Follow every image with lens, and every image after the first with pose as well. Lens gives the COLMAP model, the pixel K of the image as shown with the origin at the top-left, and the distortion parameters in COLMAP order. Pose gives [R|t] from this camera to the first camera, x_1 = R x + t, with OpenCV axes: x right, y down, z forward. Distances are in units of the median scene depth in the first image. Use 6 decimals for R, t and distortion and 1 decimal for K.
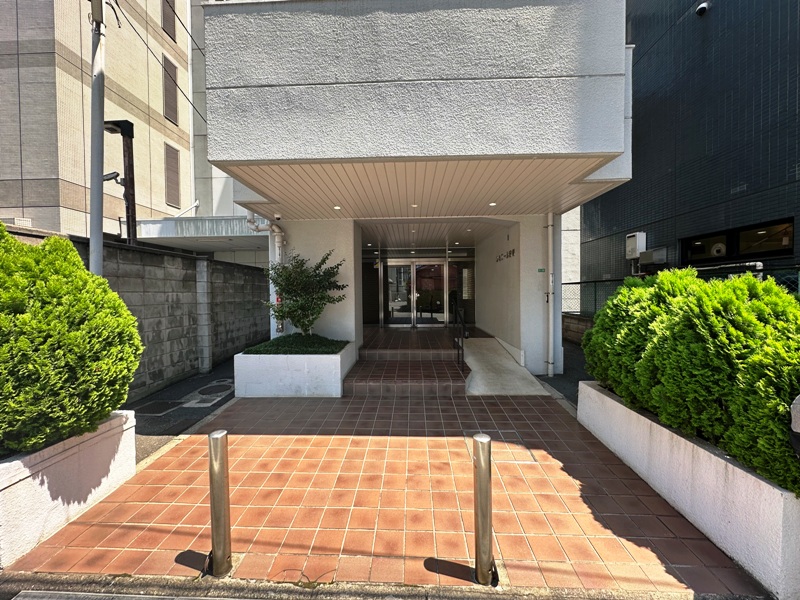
lens RADIAL K [[319.4, 0, 399.8], [0, 319.4, 298.0], [0, 0, 1]] dist [-0.000294, -0.000068]
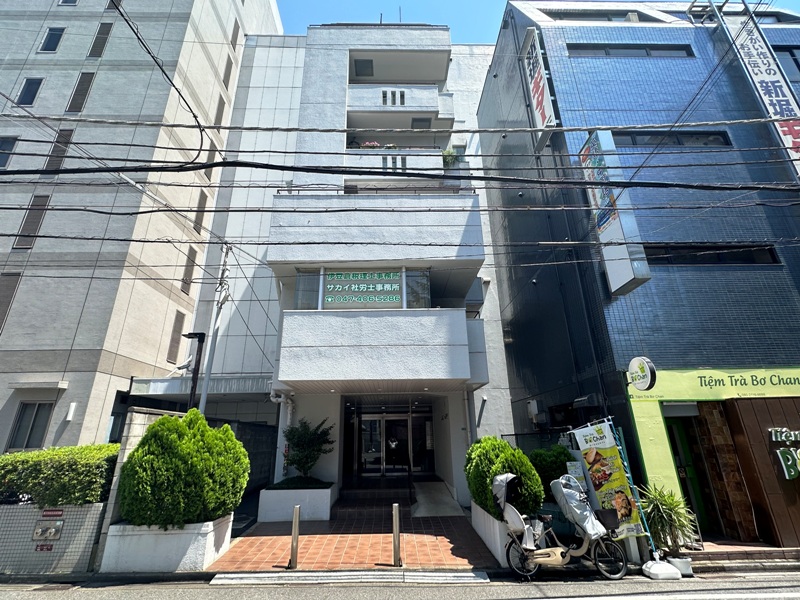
lens RADIAL K [[375.2, 0, 398.8], [0, 375.2, 299.0], [0, 0, 1]] dist [-0.002251, 0.000121]
pose [[0.998269, 0.013905, 0.057150, 0.025597], [0.008195, 0.929294, -0.369249, -0.004643], [-0.058244, 0.369079, 0.927571, -0.924462]]
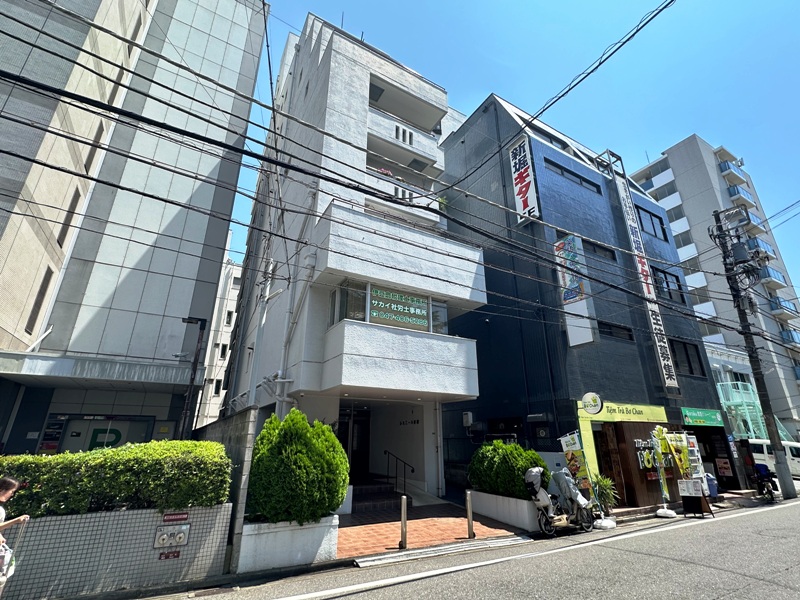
lens RADIAL K [[375.2, 0, 400.7], [0, 375.2, 298.8], [0, 0, 1]] dist [-0.002251, 0.000121]
pose [[0.844778, 0.199797, 0.496419, -1.015603], [-0.001812, 0.928745, -0.370716, -0.005553], [-0.535115, 0.312273, 0.784945, -0.901259]]
